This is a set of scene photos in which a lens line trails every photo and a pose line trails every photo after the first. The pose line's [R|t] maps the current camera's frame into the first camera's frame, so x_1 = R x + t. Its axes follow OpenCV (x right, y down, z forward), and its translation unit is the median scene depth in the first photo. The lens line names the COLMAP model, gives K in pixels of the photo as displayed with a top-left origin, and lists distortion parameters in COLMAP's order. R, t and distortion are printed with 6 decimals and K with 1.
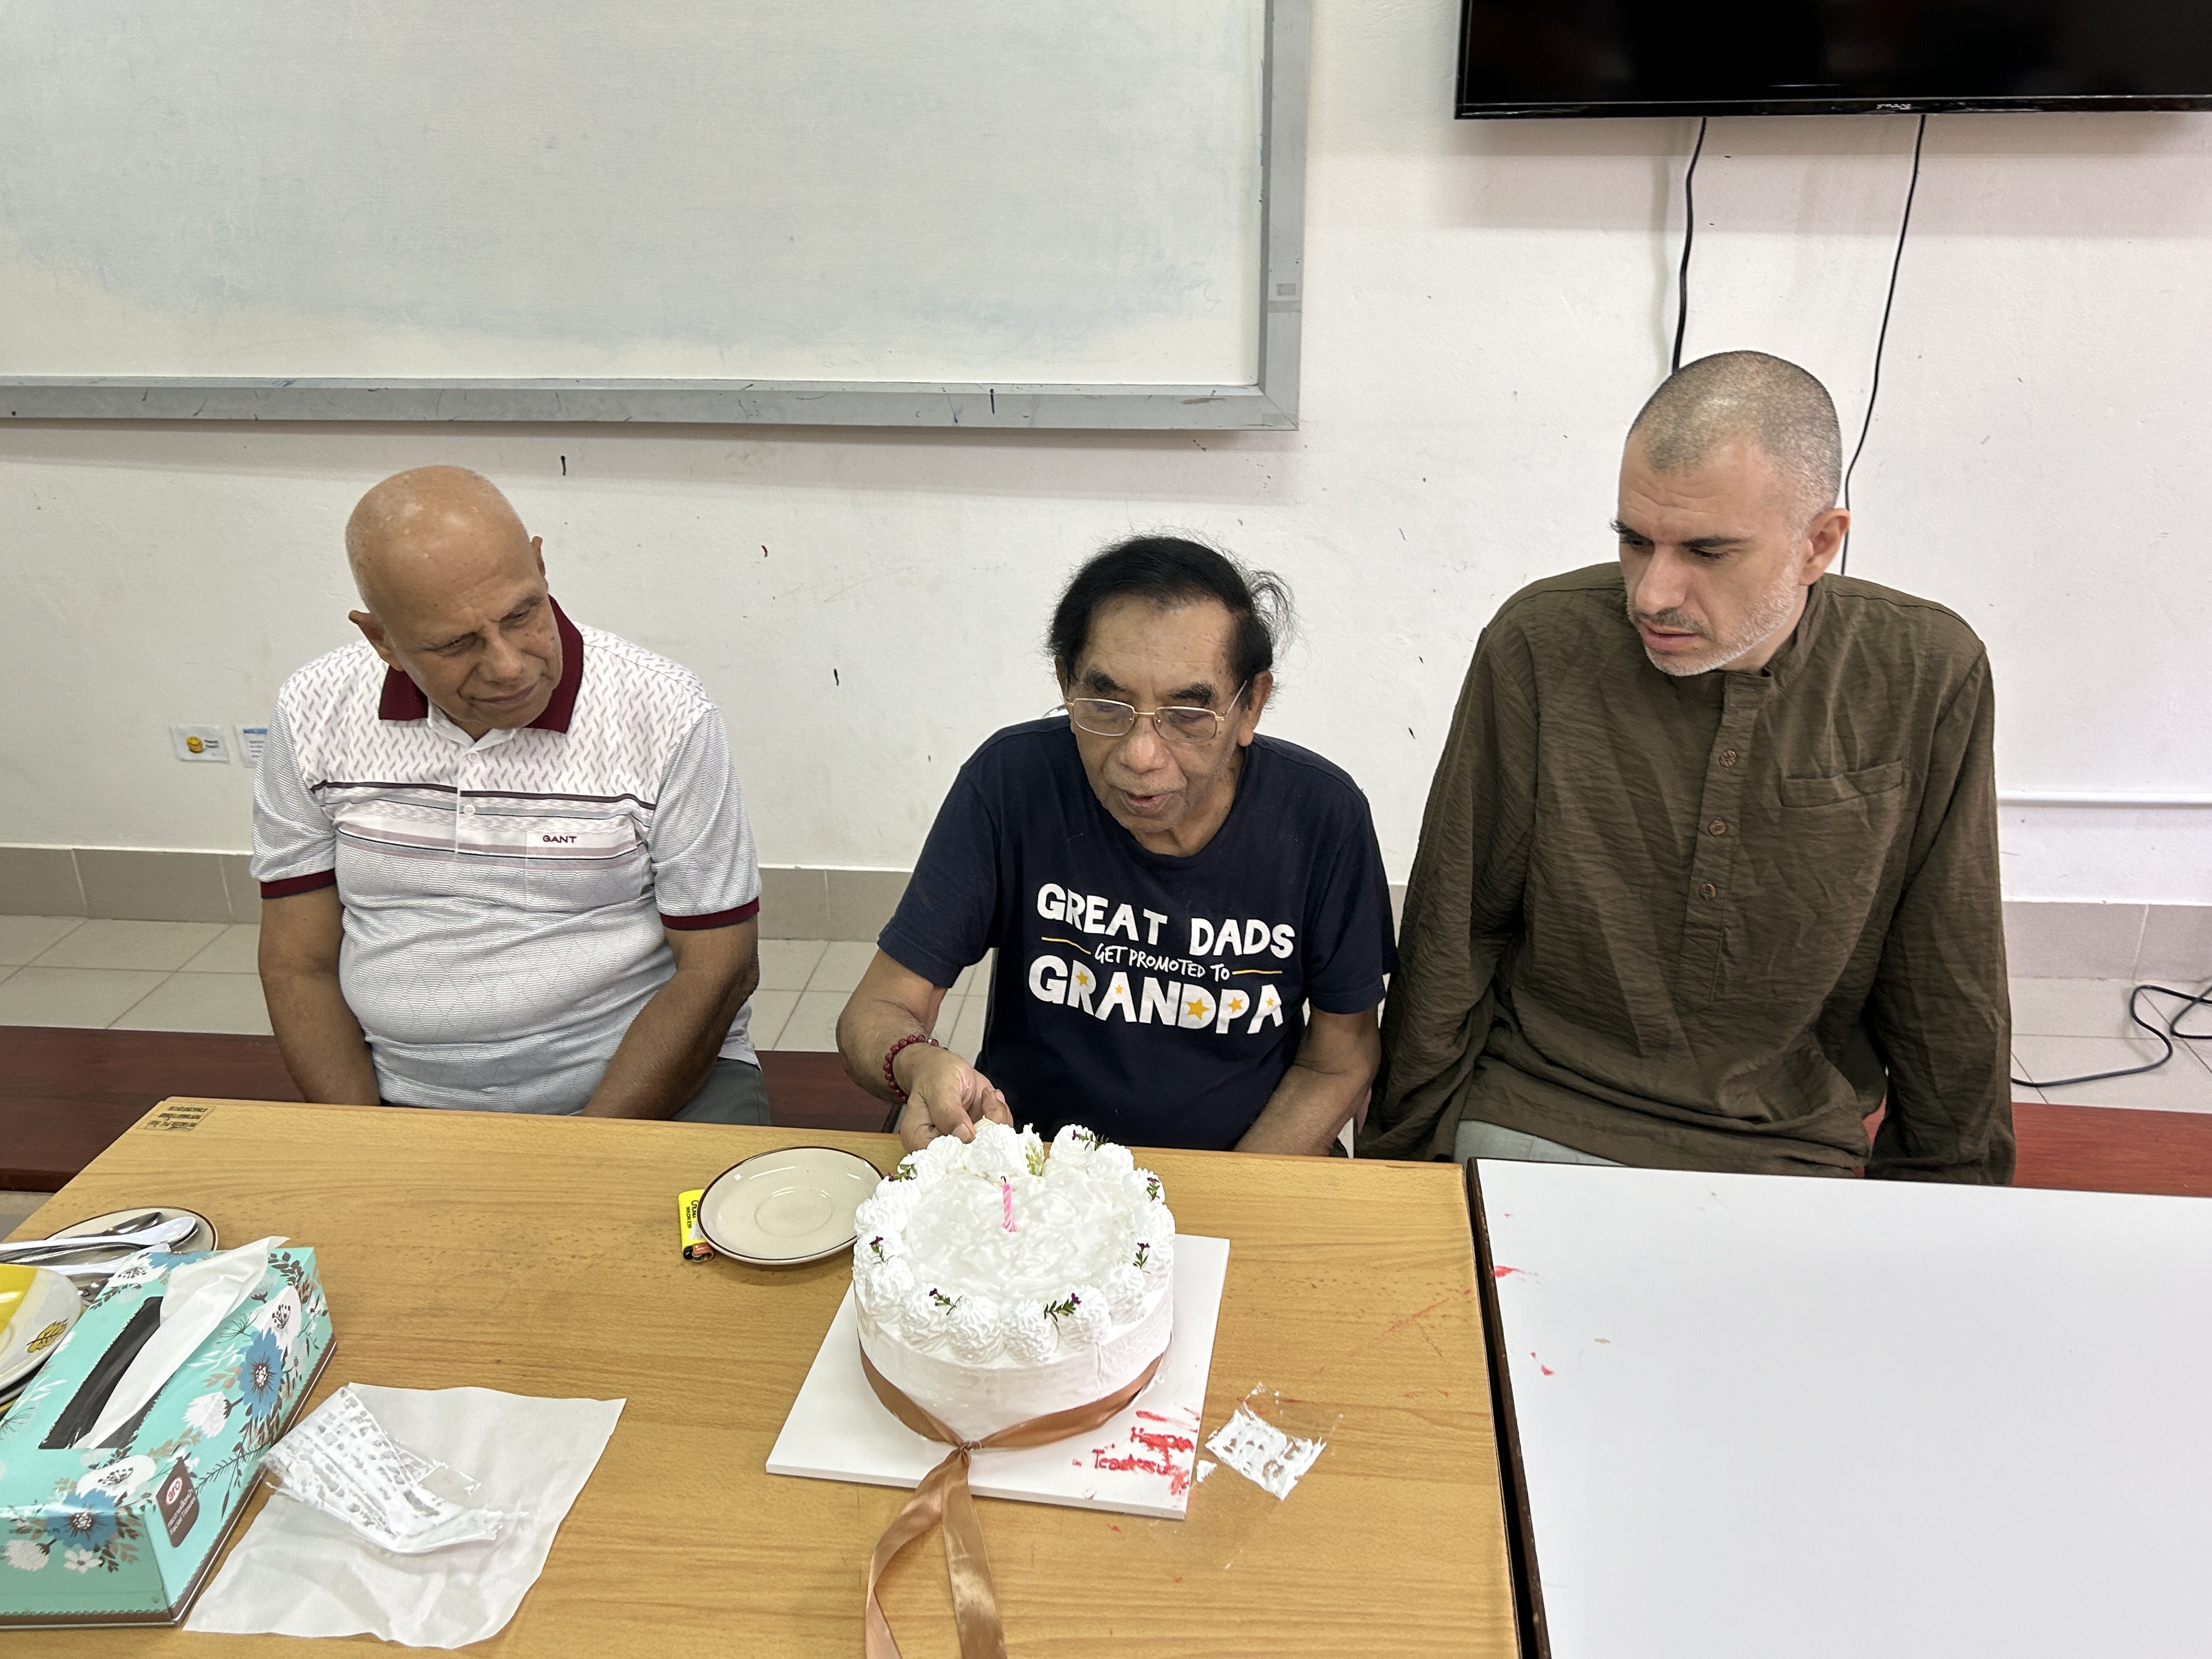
lens RADIAL K [[1742.0, 0, 1106.9], [0, 1742.0, 829.1], [0, 0, 1]] dist [0.042354, -0.047704]
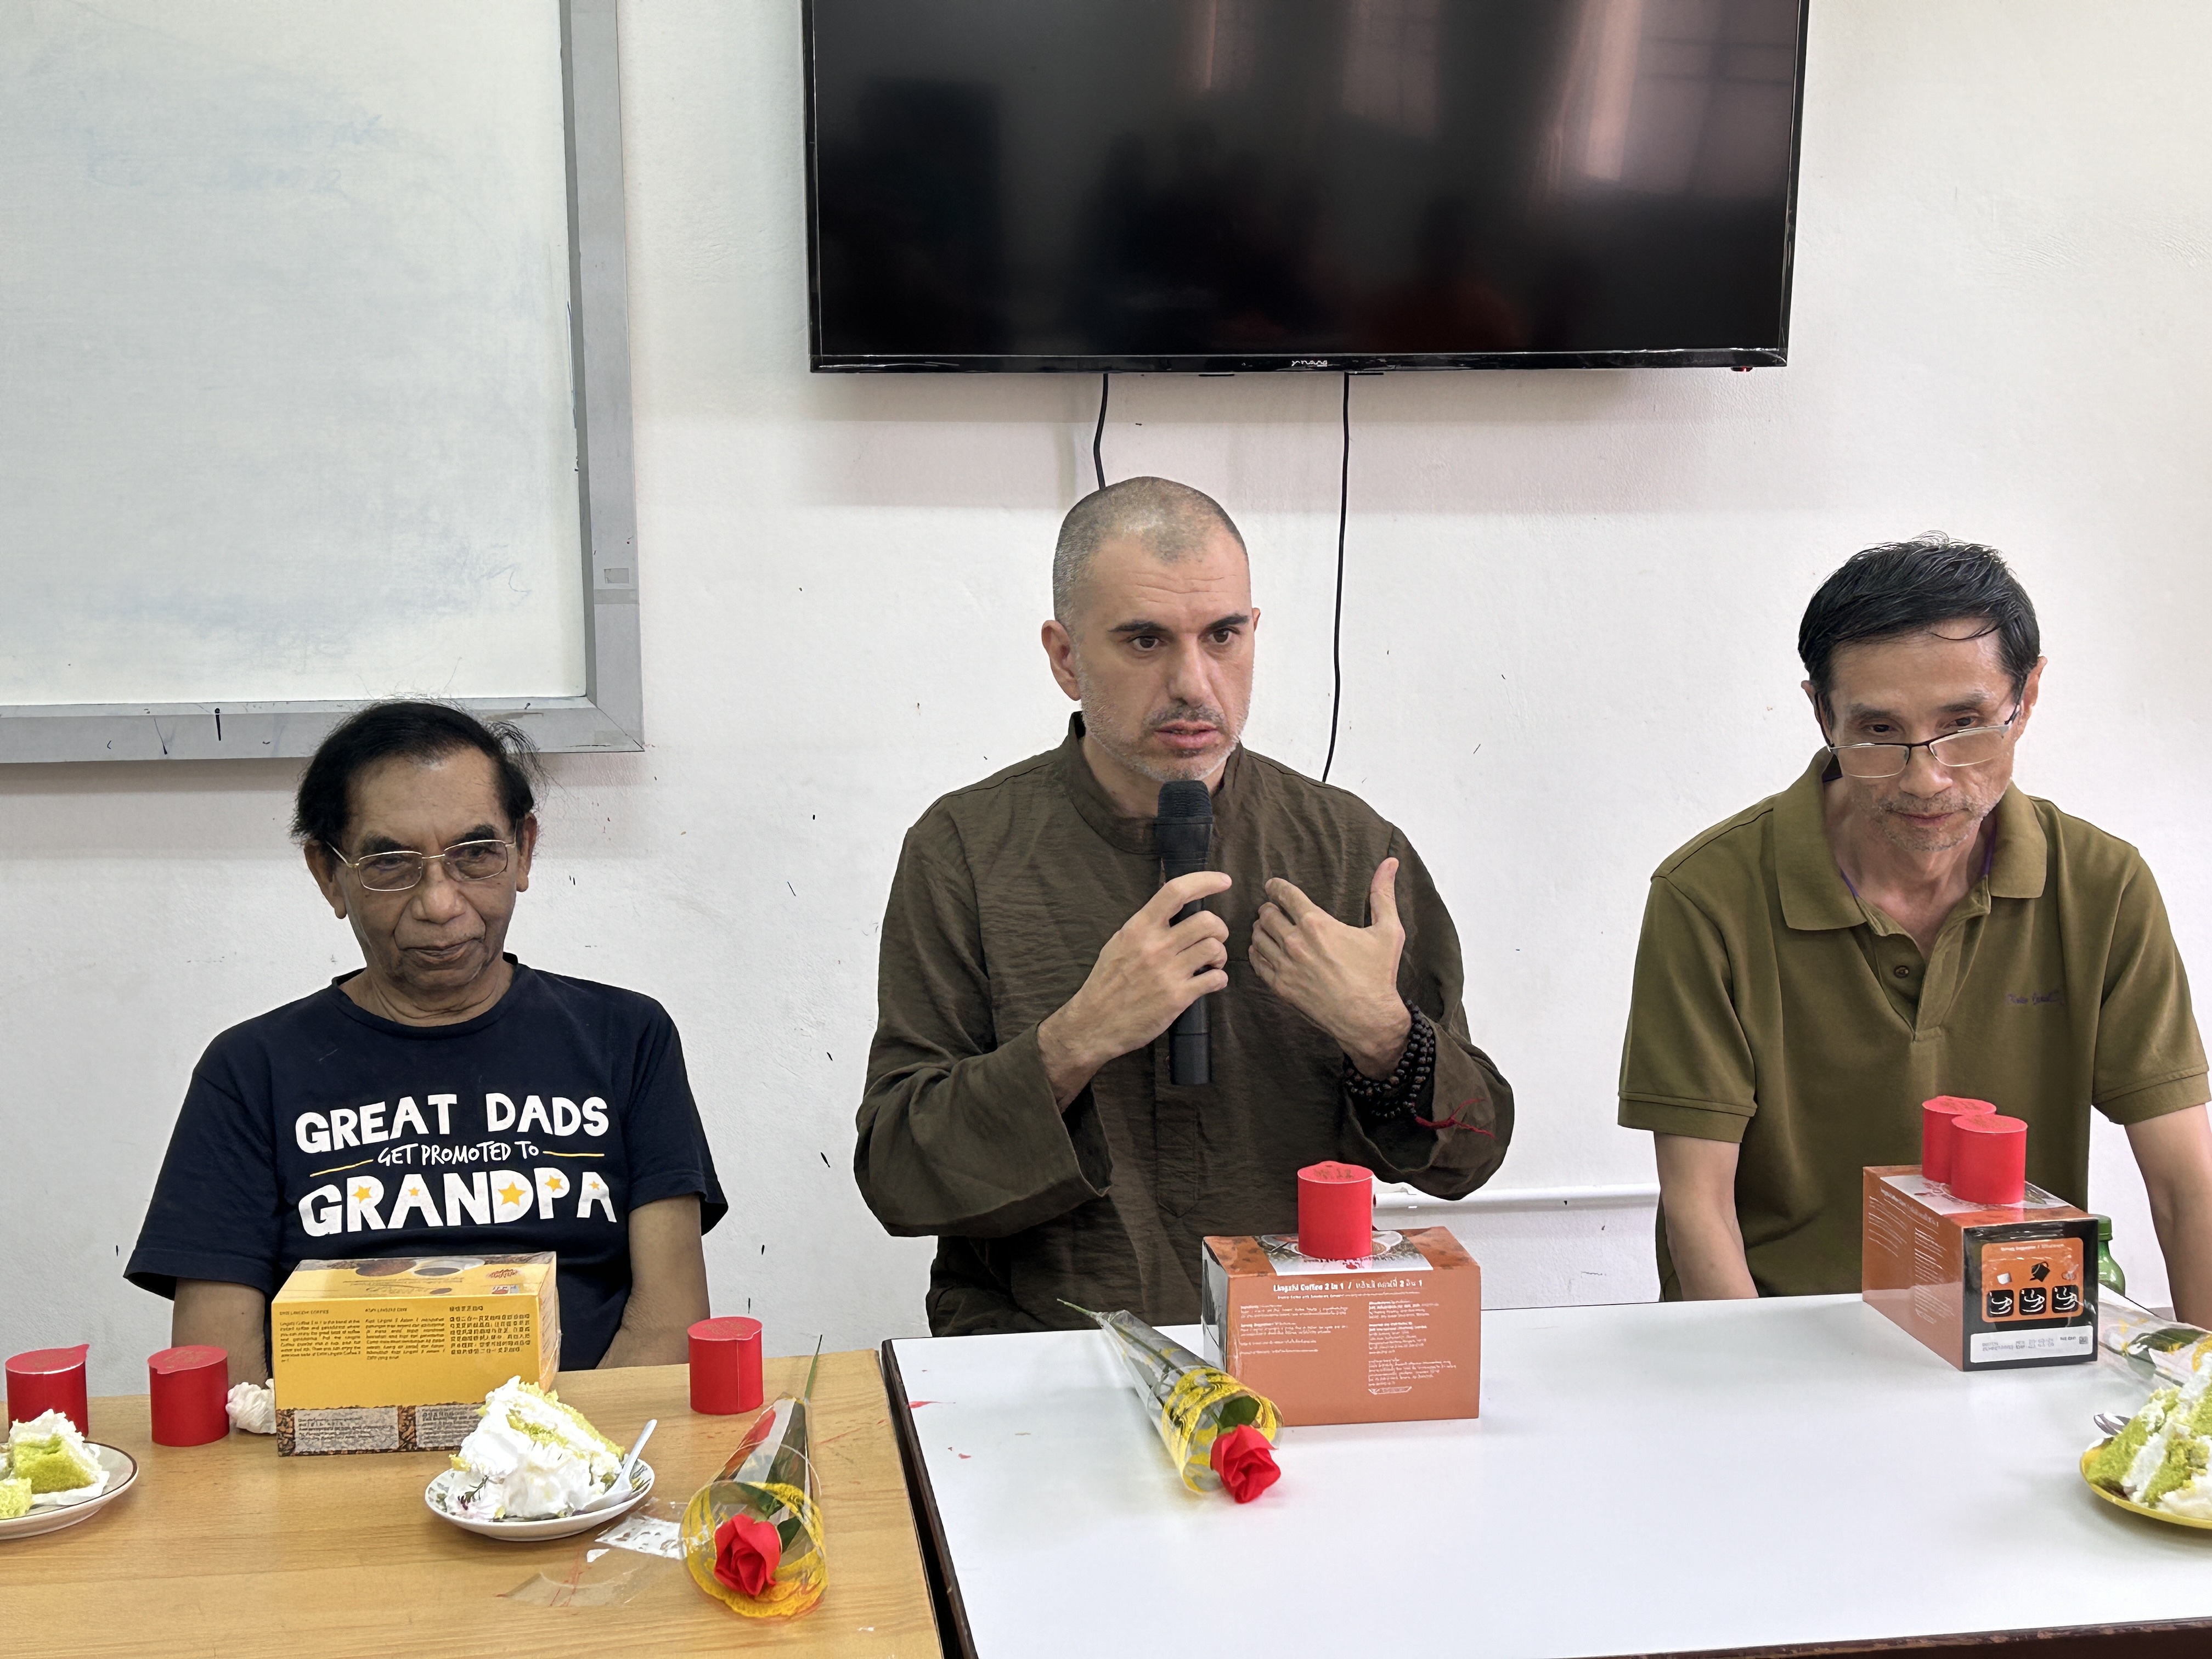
lens RADIAL K [[2990.1, 0, 1123.2], [0, 2990.1, 828.5], [0, 0, 1]] dist [0.084915, 0.000000]
pose [[0.965645, -0.026736, 0.258487, -0.028780], [0.104694, 0.950422, -0.292810, 0.219280], [-0.237843, 0.309813, 0.920569, -0.256243]]
